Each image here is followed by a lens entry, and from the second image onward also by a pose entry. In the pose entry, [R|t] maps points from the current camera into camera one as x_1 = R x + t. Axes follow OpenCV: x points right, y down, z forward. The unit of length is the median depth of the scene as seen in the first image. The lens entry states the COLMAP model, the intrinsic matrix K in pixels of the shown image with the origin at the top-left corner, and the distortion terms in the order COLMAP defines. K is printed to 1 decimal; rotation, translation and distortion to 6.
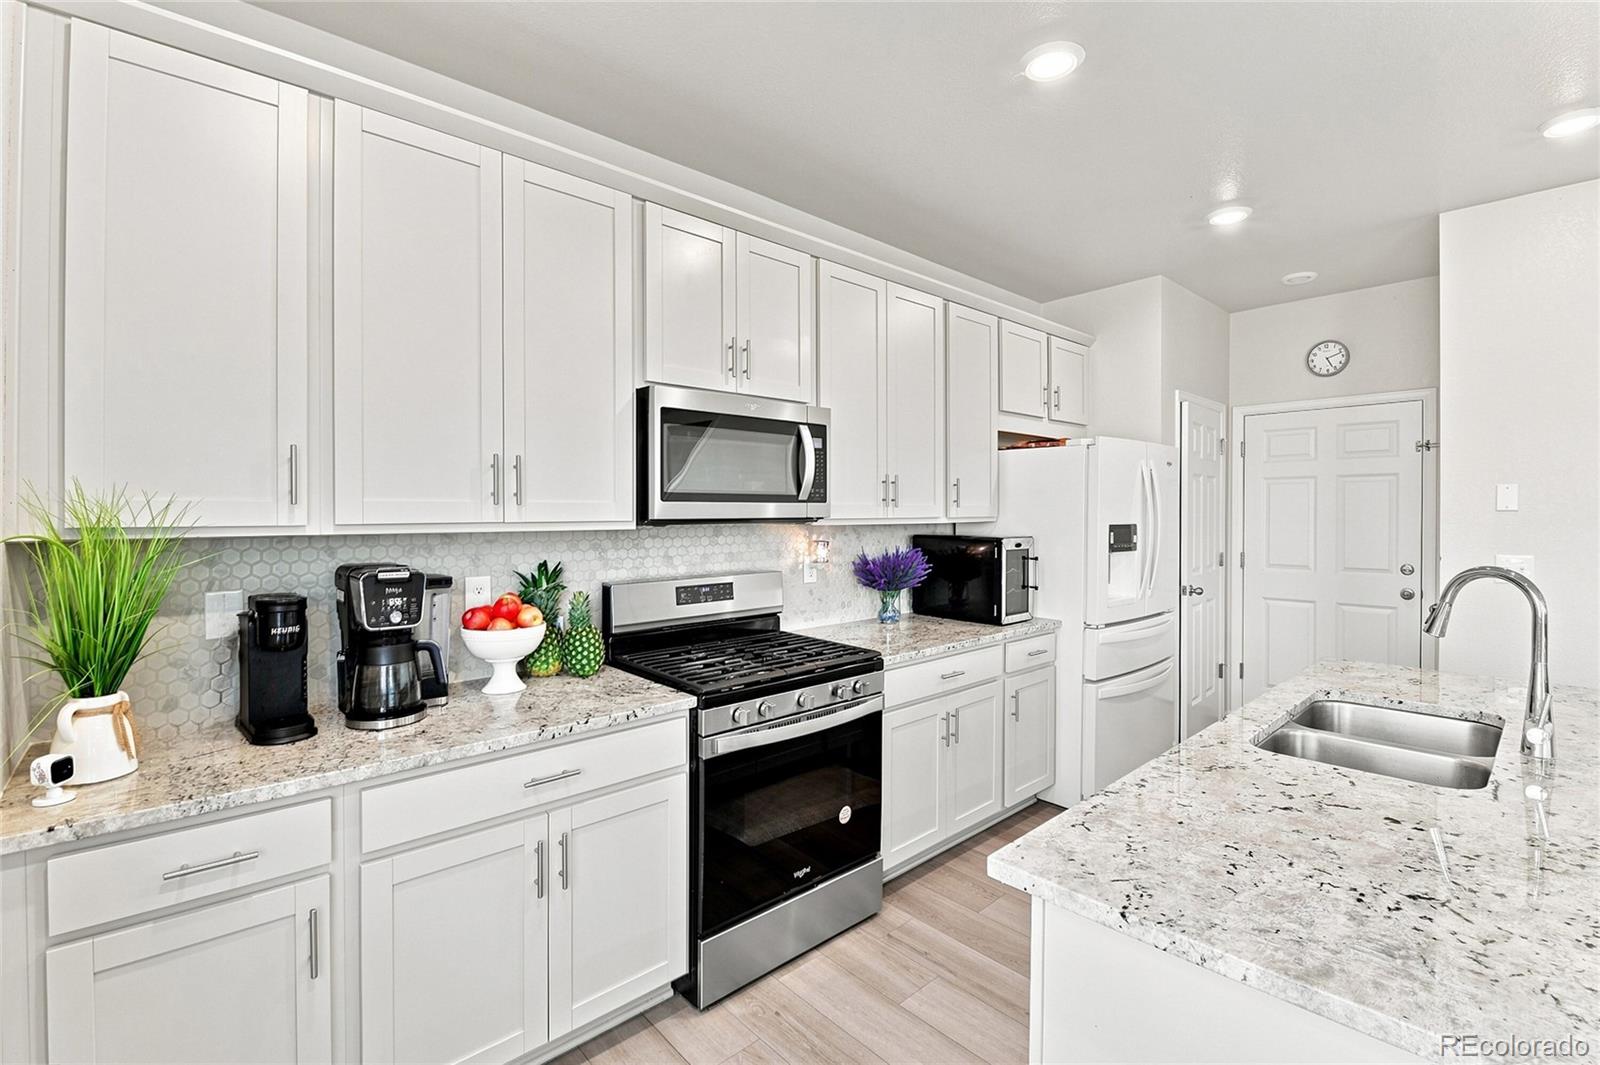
lens RADIAL K [[703.5, 0, 793.3], [0, 703.5, 518.9], [0, 0, 1]] dist [-0.008509, -0.008126]
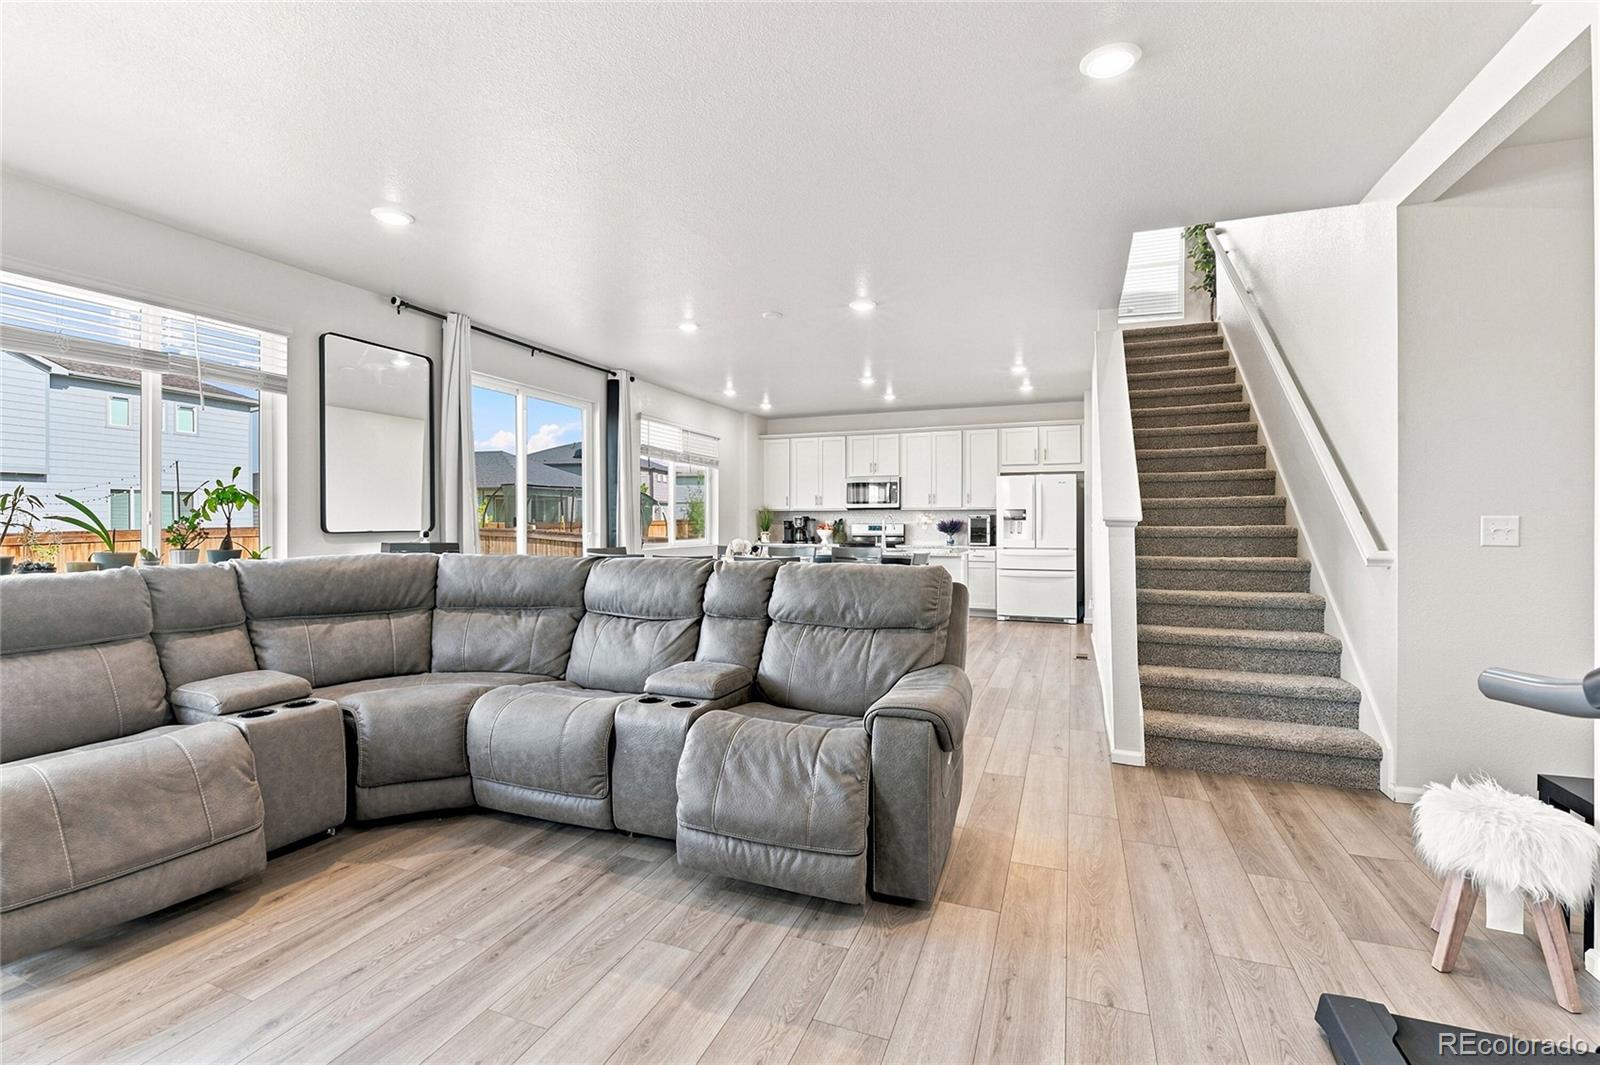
lens RADIAL K [[703.5, 0, 793.3], [0, 703.5, 518.9], [0, 0, 1]] dist [-0.008509, -0.008126]
pose [[0.449434, 0.000105, -0.893313, 3.732814], [-0.008792, 0.999952, -0.004306, 0.095100], [0.893270, 0.009789, 0.449414, -1.349712]]
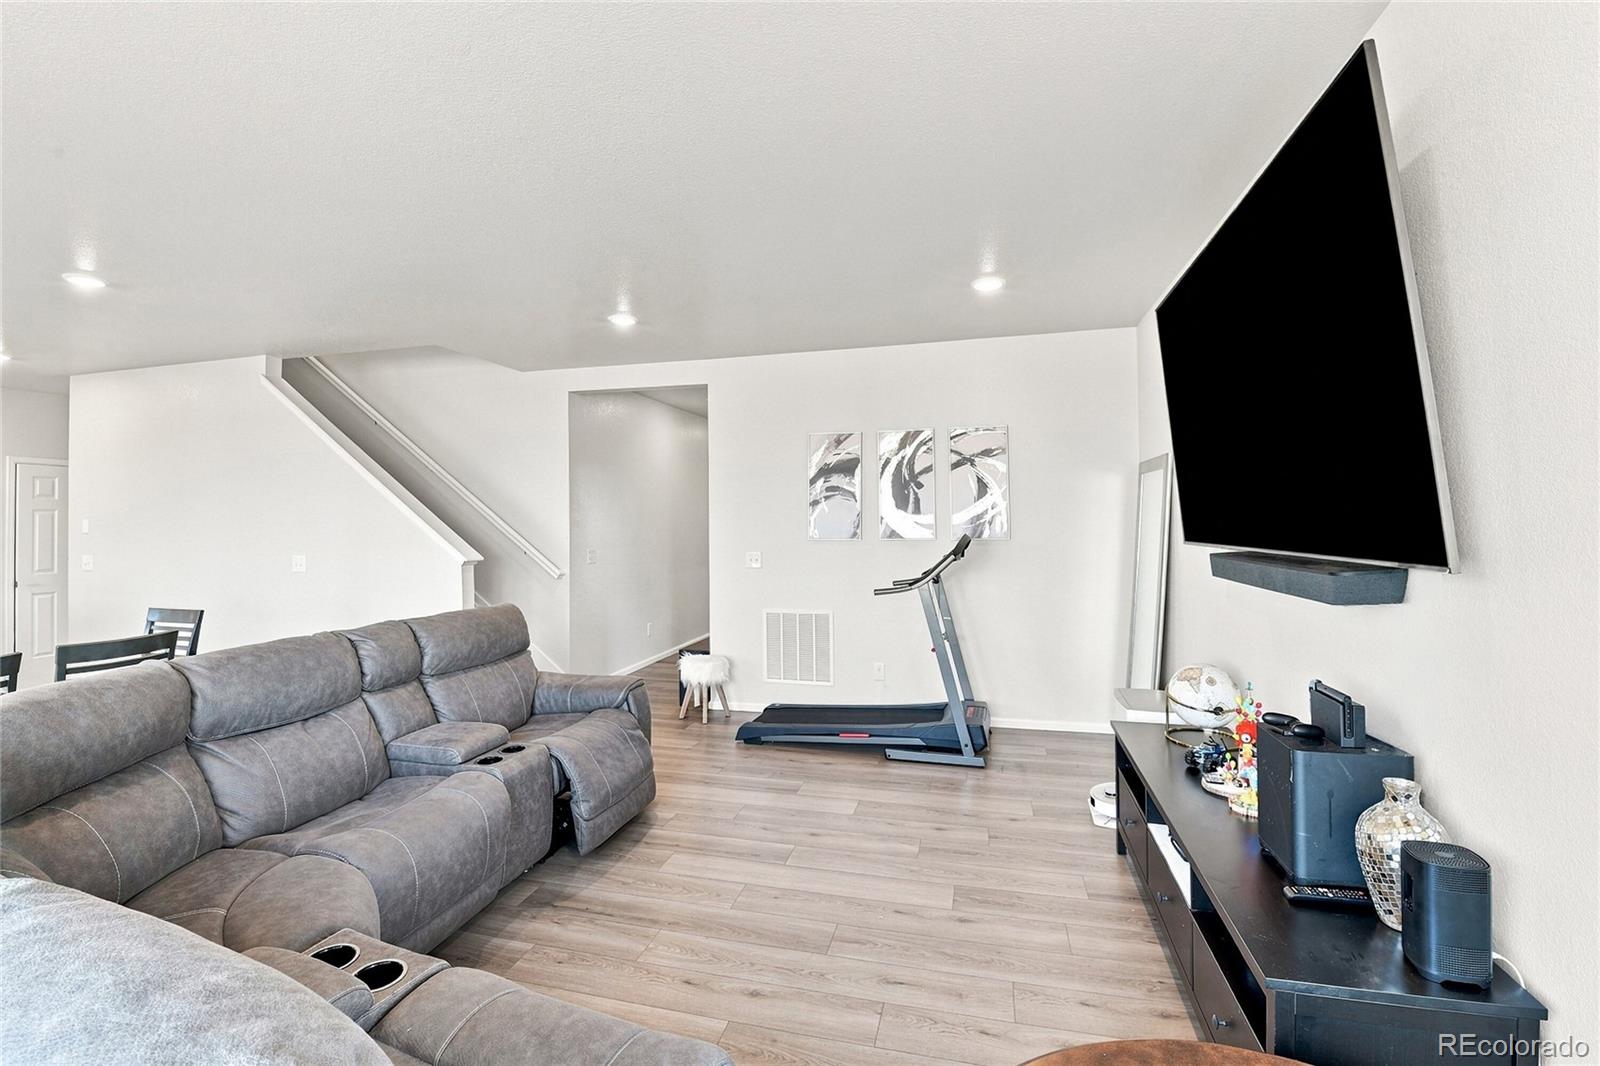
lens RADIAL K [[716.6, 0, 790.6], [0, 716.6, 515.6], [0, 0, 1]] dist [-0.004502, -0.007632]
pose [[0.839791, -0.006706, 0.542868, 2.255906], [0.015293, 0.999819, -0.011307, -0.018375], [-0.542694, 0.017798, 0.839742, -2.435694]]
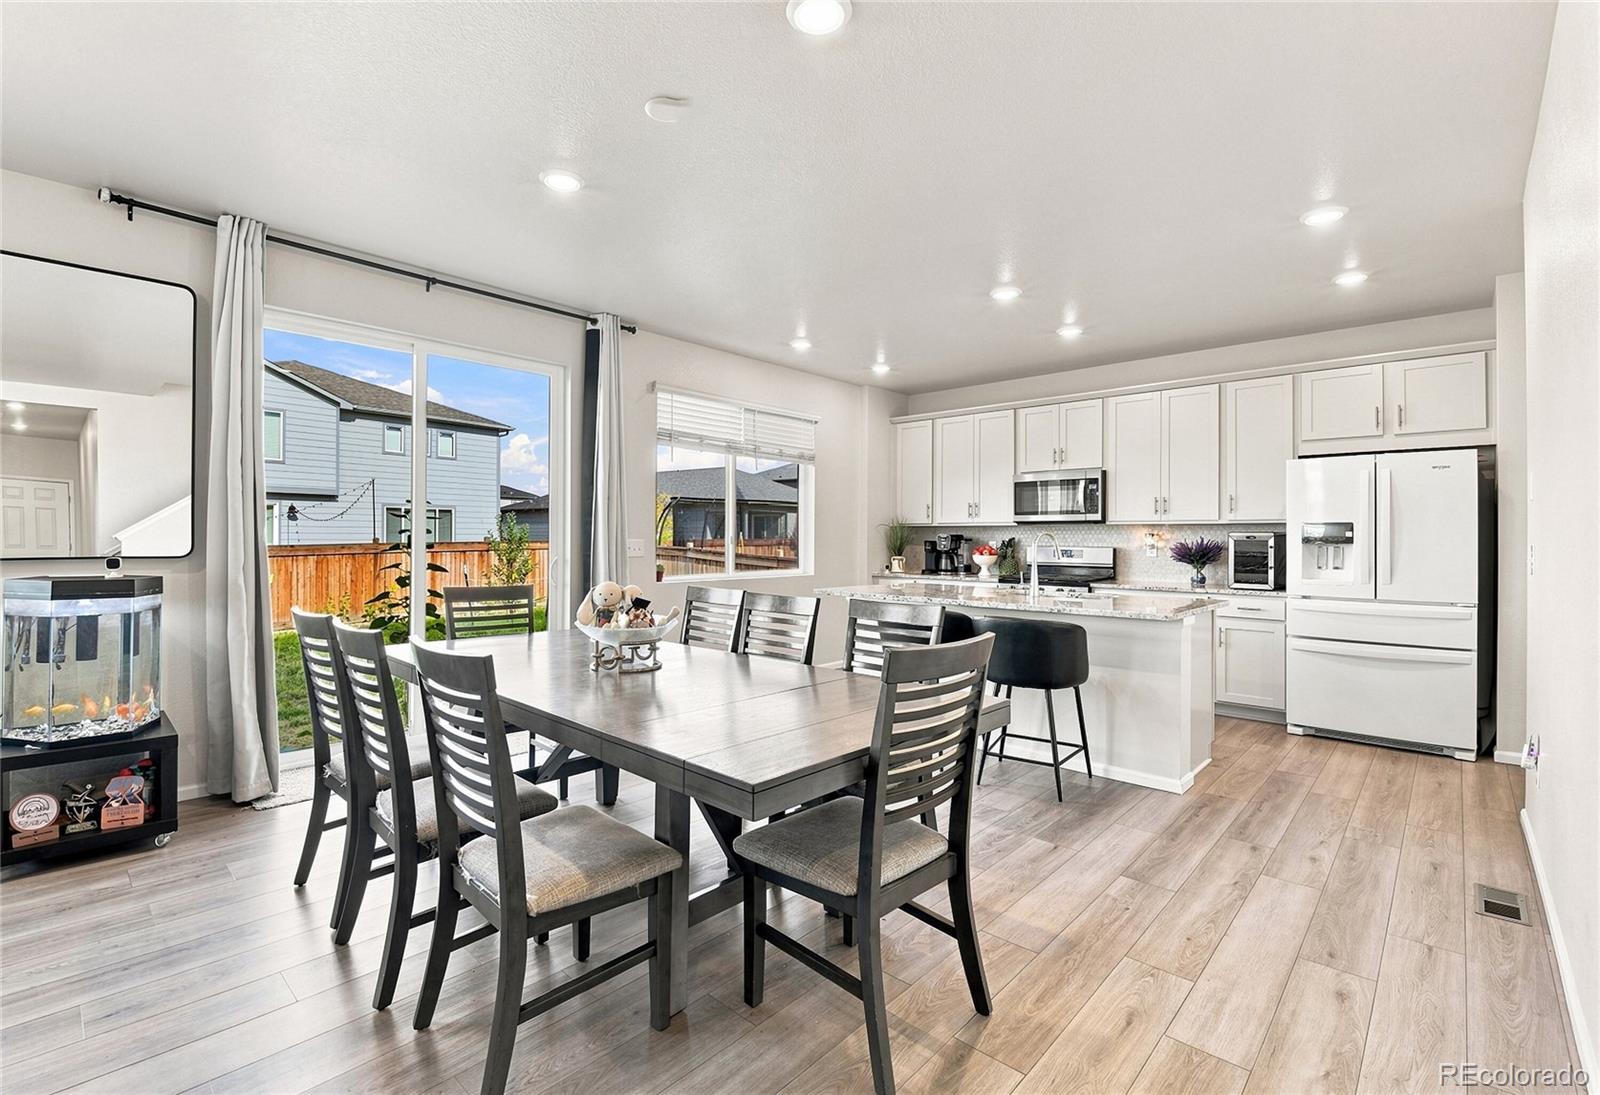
lens RADIAL K [[714.0, 0, 777.7], [0, 714.0, 533.1], [0, 0, 1]] dist [-0.001196, -0.011737]
pose [[0.081042, -0.001721, -0.996709, 2.675053], [-0.014541, 0.999890, -0.002909, 0.072595], [0.996605, 0.014729, 0.081008, -0.203003]]
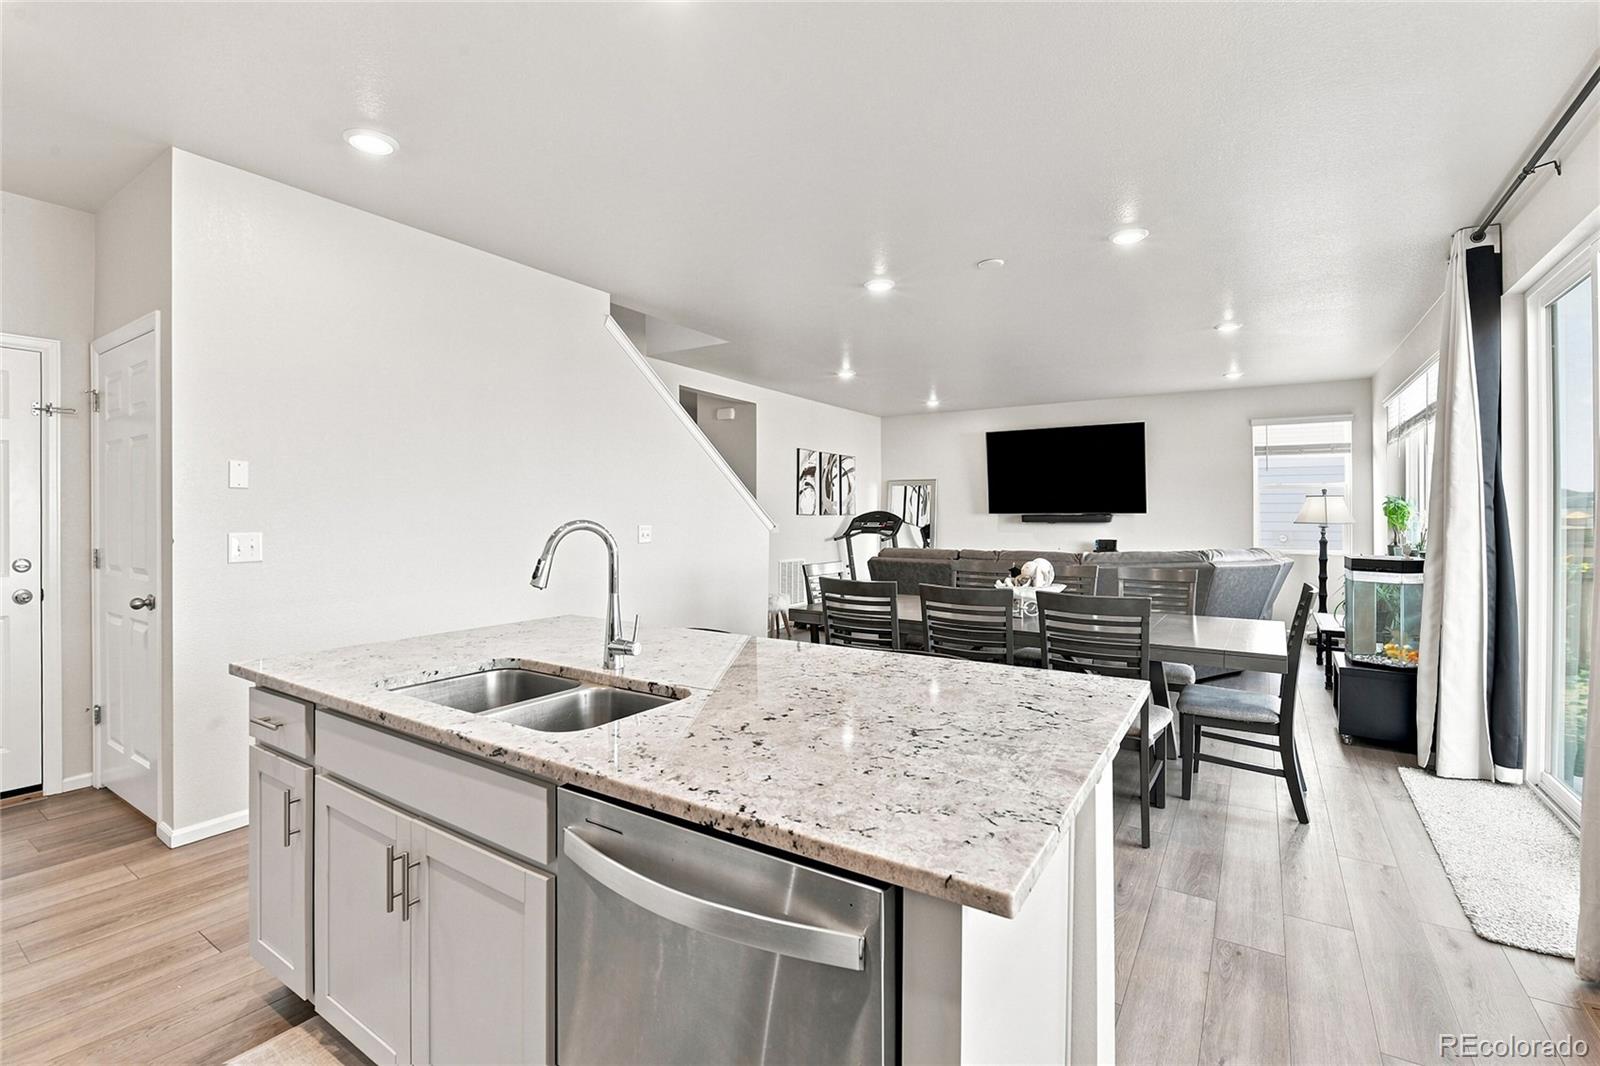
lens RADIAL K [[716.6, 0, 790.6], [0, 716.6, 515.6], [0, 0, 1]] dist [-0.004502, -0.007632]
pose [[-0.259555, 0.002067, 0.965726, -0.189546], [0.007235, 0.999974, -0.000196, 0.045103], [-0.965701, 0.006936, -0.259563, 0.704755]]
